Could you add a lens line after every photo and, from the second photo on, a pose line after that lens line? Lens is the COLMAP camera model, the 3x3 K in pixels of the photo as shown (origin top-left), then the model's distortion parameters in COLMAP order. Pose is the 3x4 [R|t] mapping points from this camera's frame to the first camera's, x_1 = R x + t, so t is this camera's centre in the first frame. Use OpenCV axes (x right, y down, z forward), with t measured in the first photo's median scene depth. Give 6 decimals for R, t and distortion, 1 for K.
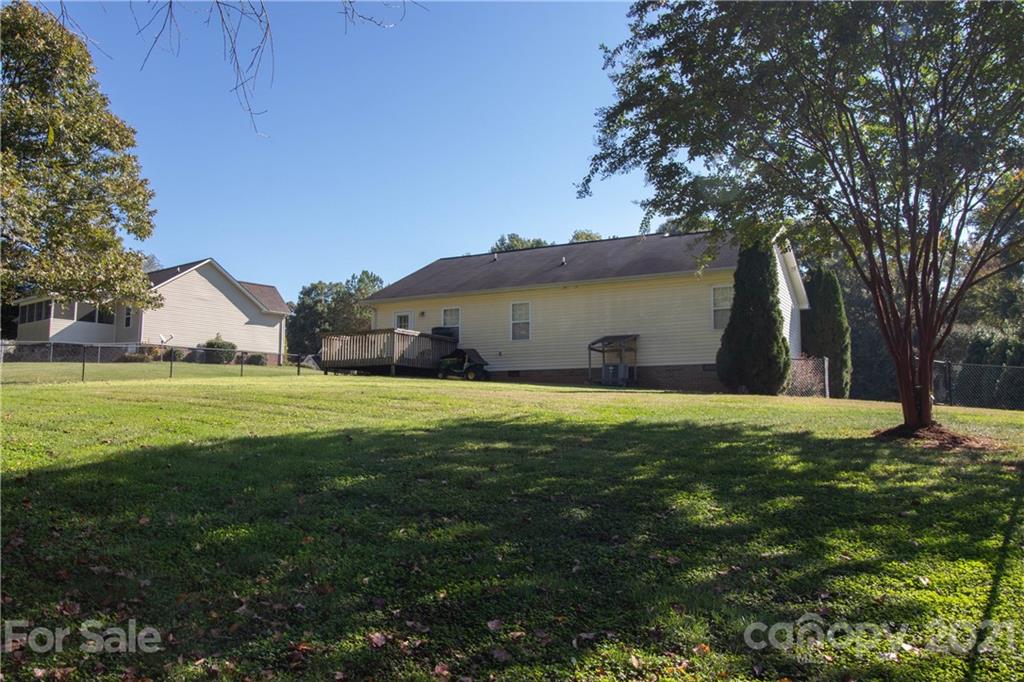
lens RADIAL K [[858.6, 0, 512.0], [0, 858.6, 341.0], [0, 0, 1]] dist [-0.000017, 0.000089]
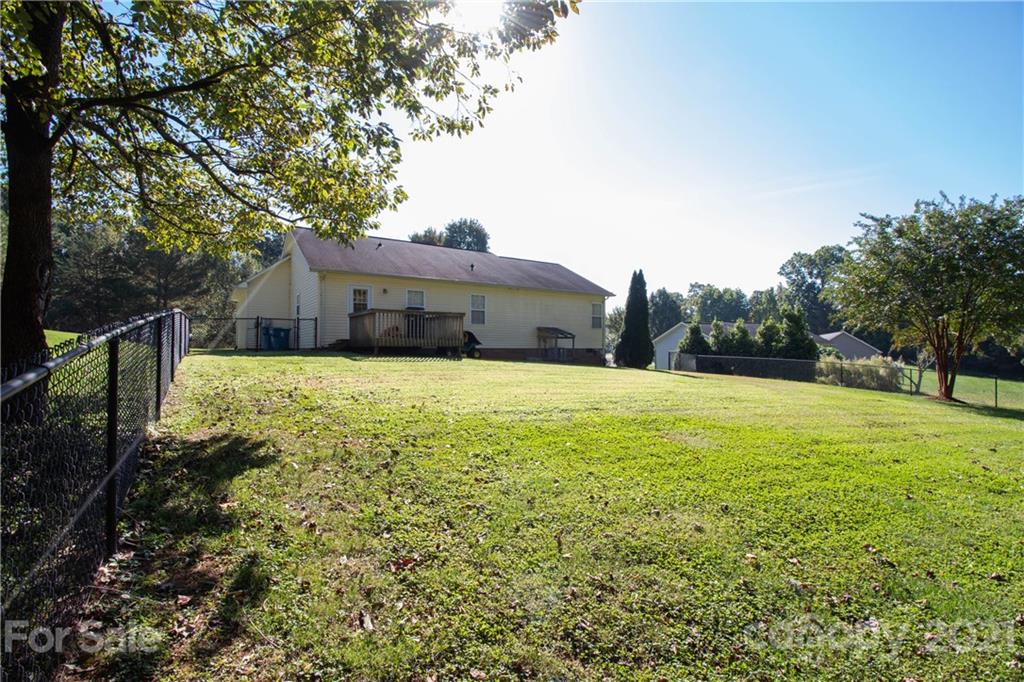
lens RADIAL K [[487.5, 0, 512.0], [0, 487.5, 341.0], [0, 0, 1]] dist [-0.002599, -0.000272]
pose [[0.418638, 0.006902, 0.908127, -0.418340], [-0.091456, 0.995208, 0.034597, -0.004379], [-0.903536, -0.097537, 0.417263, 0.438218]]
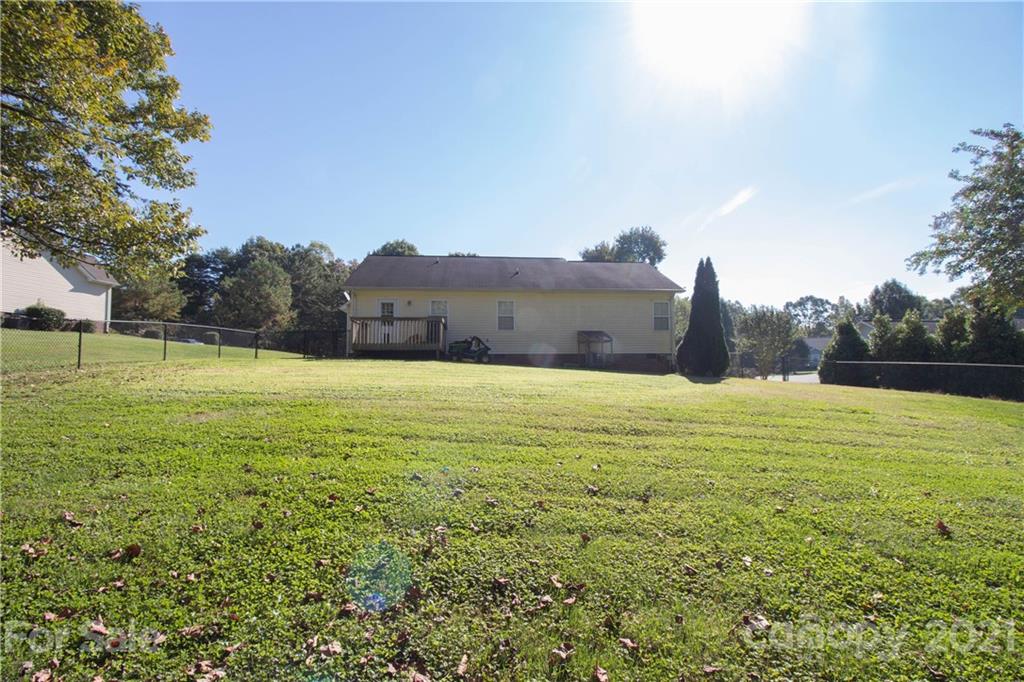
lens RADIAL K [[487.5, 0, 512.0], [0, 487.5, 341.0], [0, 0, 1]] dist [-0.002599, -0.000272]
pose [[0.804809, 0.021698, 0.593137, -0.272633], [-0.049339, 0.998319, 0.030426, -0.005121], [-0.591479, -0.053751, 0.804527, 0.276512]]
